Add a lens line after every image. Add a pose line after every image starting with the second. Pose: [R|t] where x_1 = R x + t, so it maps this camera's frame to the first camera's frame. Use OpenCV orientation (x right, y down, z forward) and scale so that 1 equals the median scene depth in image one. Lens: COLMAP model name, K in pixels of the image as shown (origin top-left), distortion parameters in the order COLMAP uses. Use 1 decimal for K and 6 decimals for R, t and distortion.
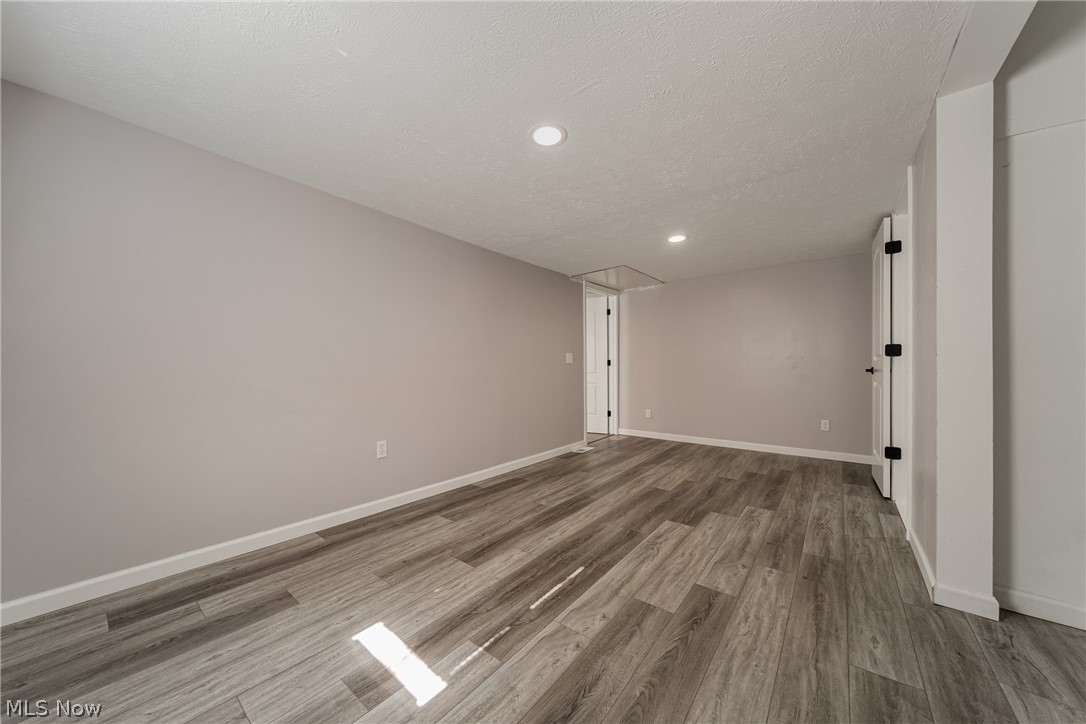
lens RADIAL K [[373.4, 0, 542.4], [0, 373.4, 368.5], [0, 0, 1]] dist [-0.001564, -0.000172]
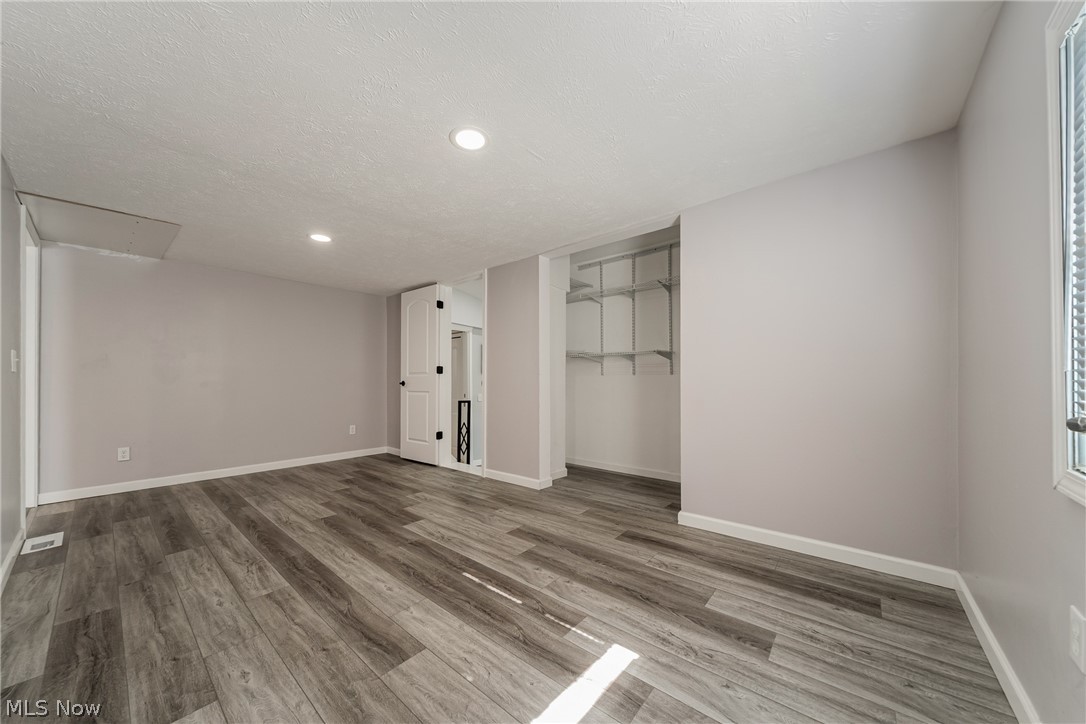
lens RADIAL K [[381.3, 0, 542.0], [0, 381.3, 377.6], [0, 0, 1]] dist [0.000539, -0.000099]
pose [[0.031995, 0.012538, 0.999409, -0.754246], [0.006228, 0.999899, -0.012743, 0.010054], [-0.999469, 0.006632, 0.031914, 0.604680]]
